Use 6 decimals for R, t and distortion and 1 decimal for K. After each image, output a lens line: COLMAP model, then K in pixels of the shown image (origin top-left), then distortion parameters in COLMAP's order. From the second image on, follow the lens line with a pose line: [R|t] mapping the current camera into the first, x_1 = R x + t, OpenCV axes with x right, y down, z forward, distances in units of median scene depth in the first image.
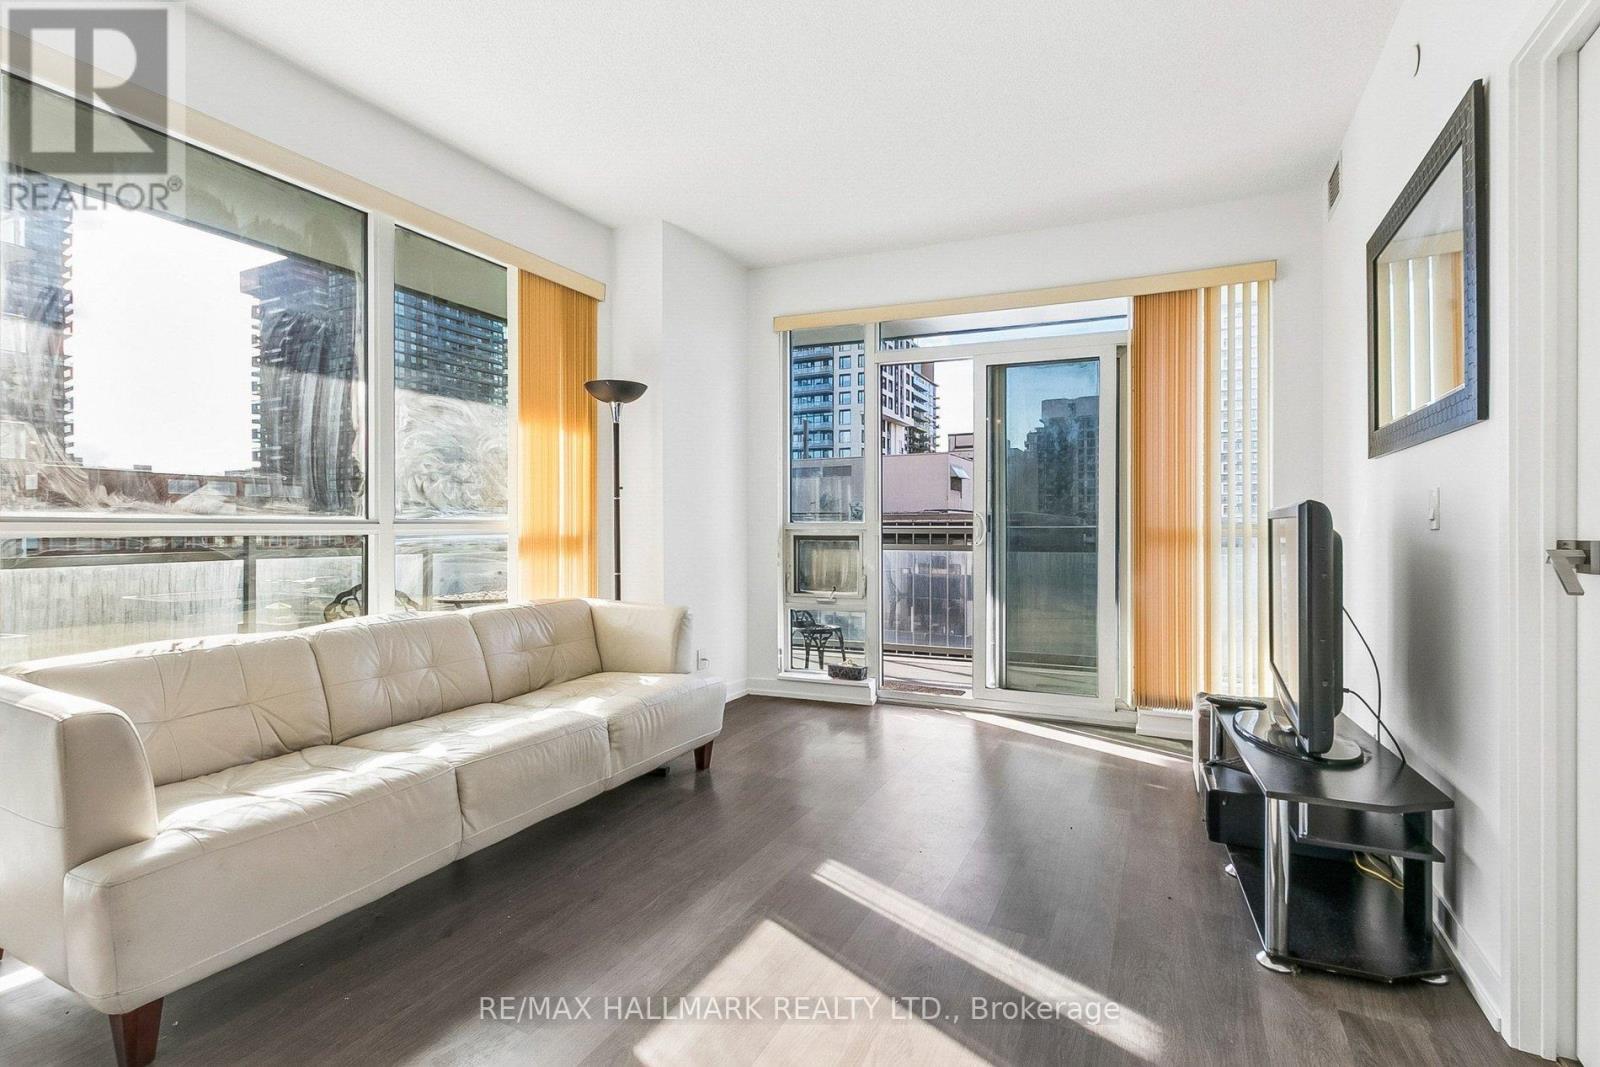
lens RADIAL K [[725.3, 0, 803.8], [0, 725.3, 529.2], [0, 0, 1]] dist [0.001705, -0.000970]
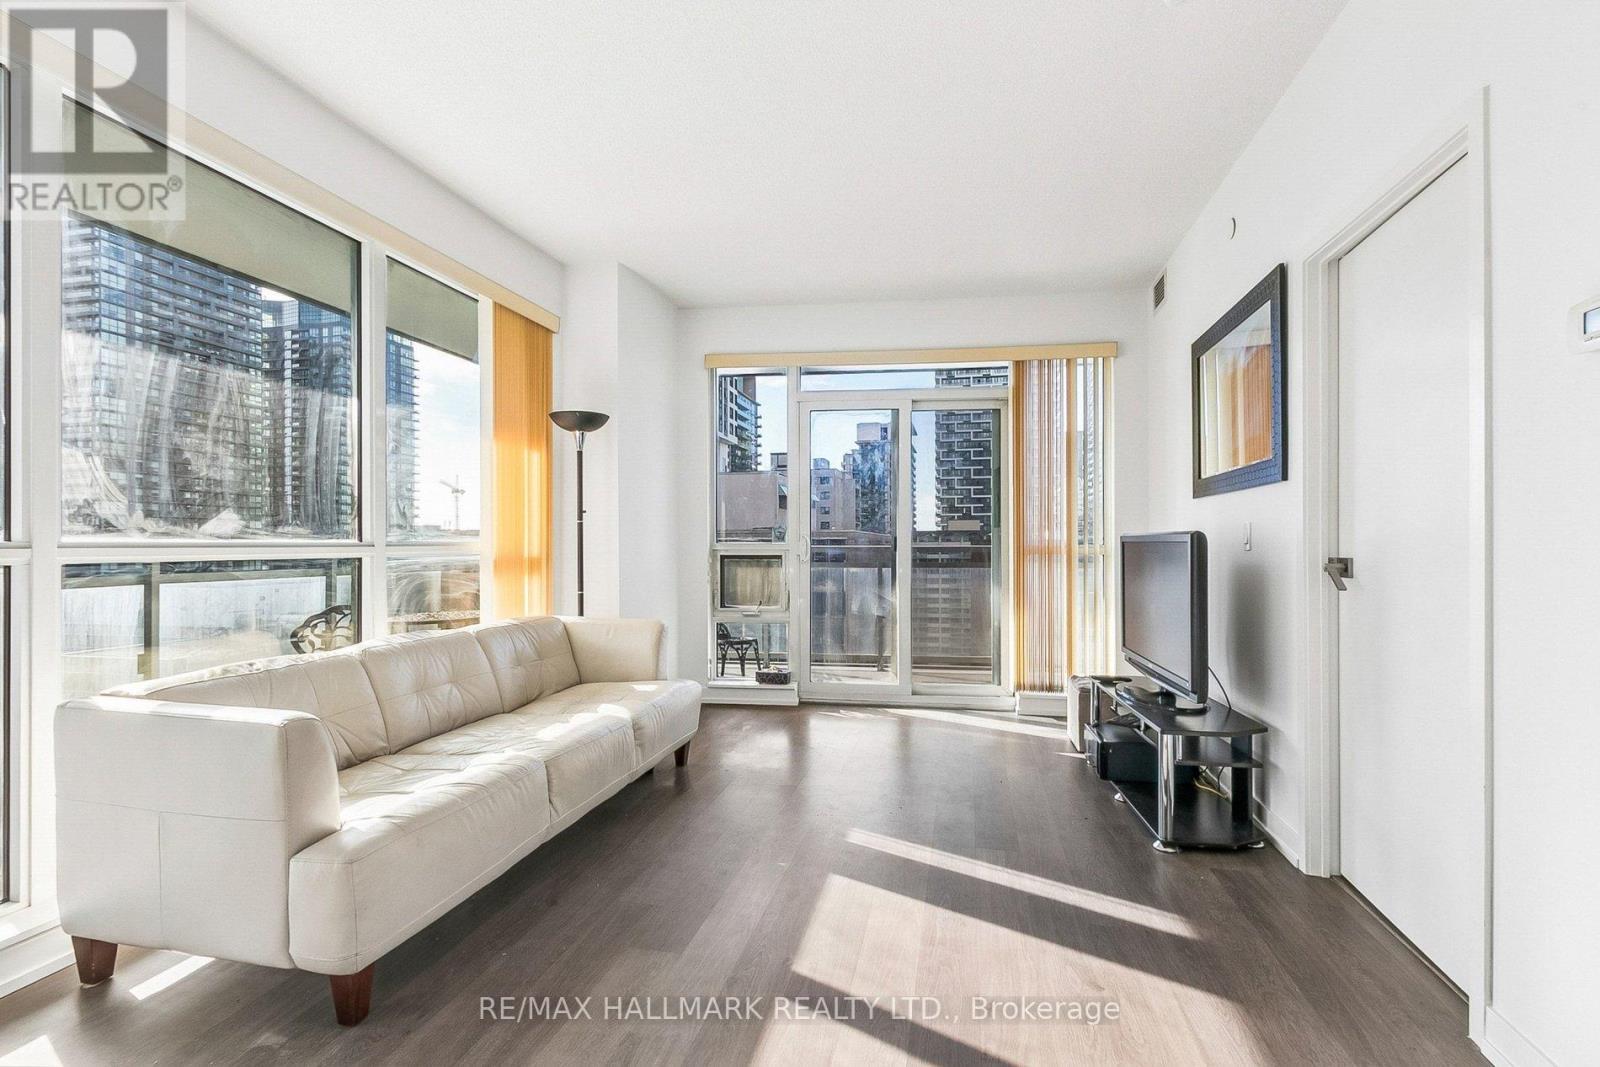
lens RADIAL K [[725.2, 0, 810.3], [0, 725.2, 544.9], [0, 0, 1]] dist [0.002145, 0.000032]
pose [[0.968741, -0.001664, 0.248068, -0.243880], [0.002285, 0.999995, -0.002218, -0.006235], [-0.248063, 0.002715, 0.968740, -0.144285]]
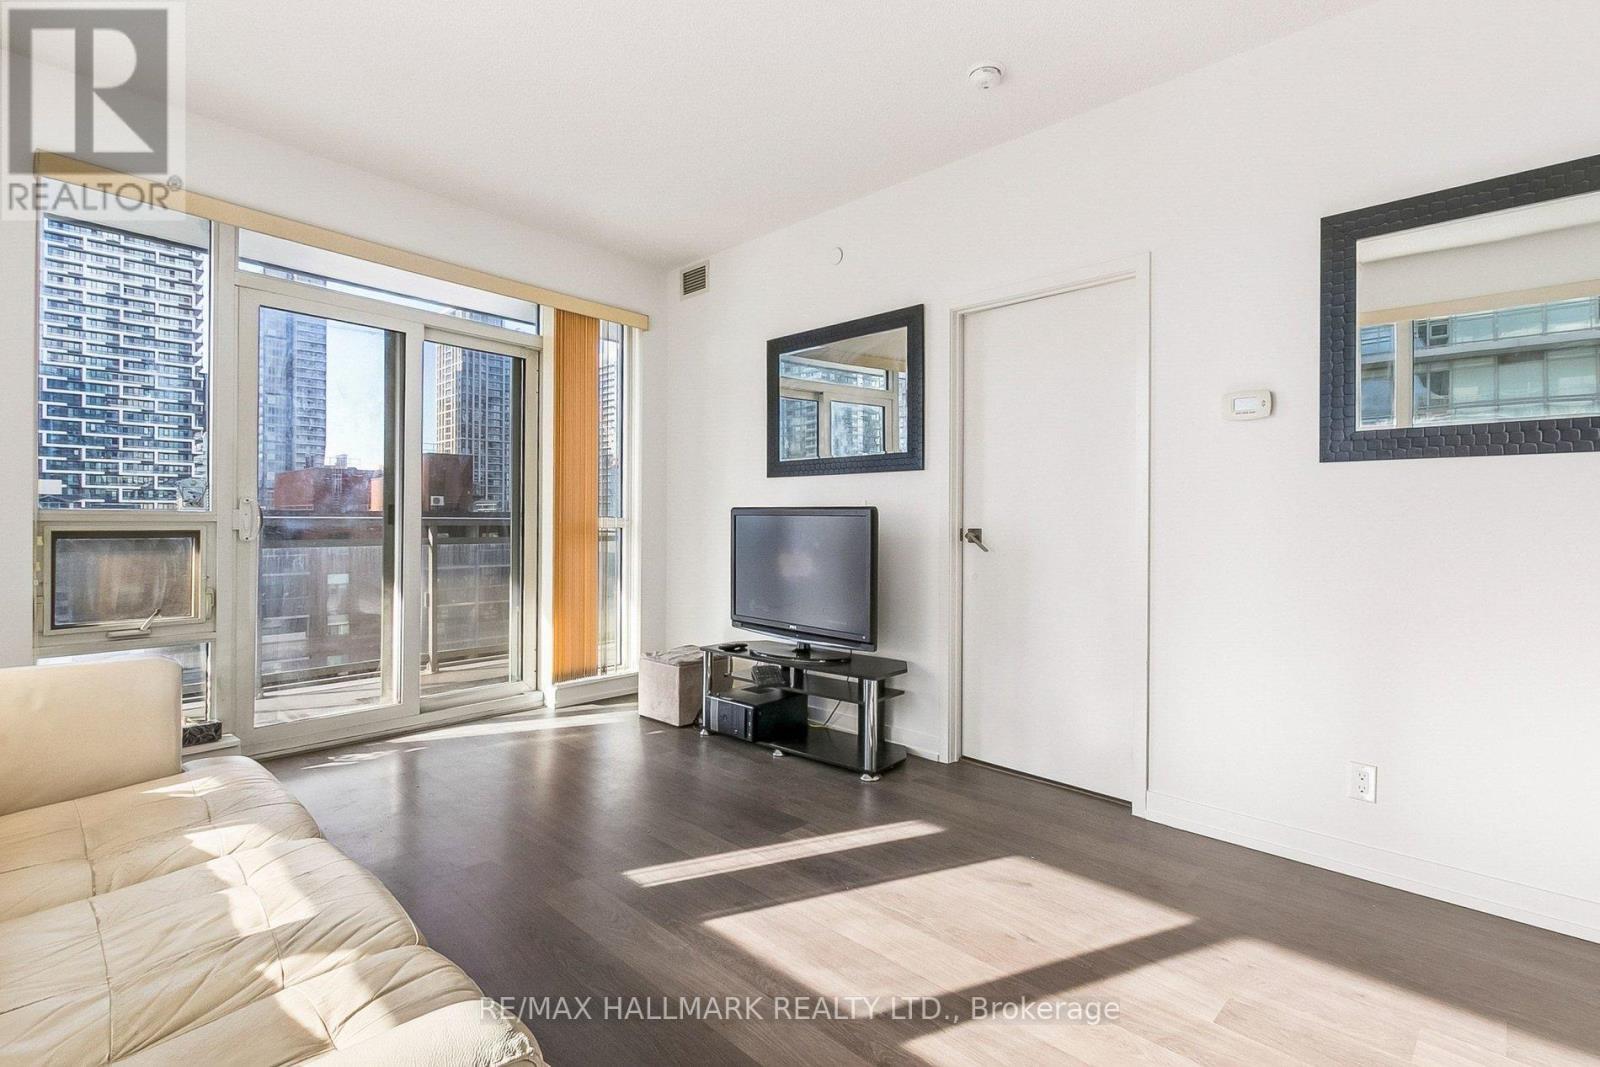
lens RADIAL K [[750.2, 0, 819.7], [0, 750.2, 515.5], [0, 0, 1]] dist [0.003787, -0.000415]
pose [[0.290954, 0.007210, 0.956710, -0.653626], [-0.003987, 0.999972, -0.006323, -0.004059], [-0.956729, -0.001975, 0.290974, 0.368425]]
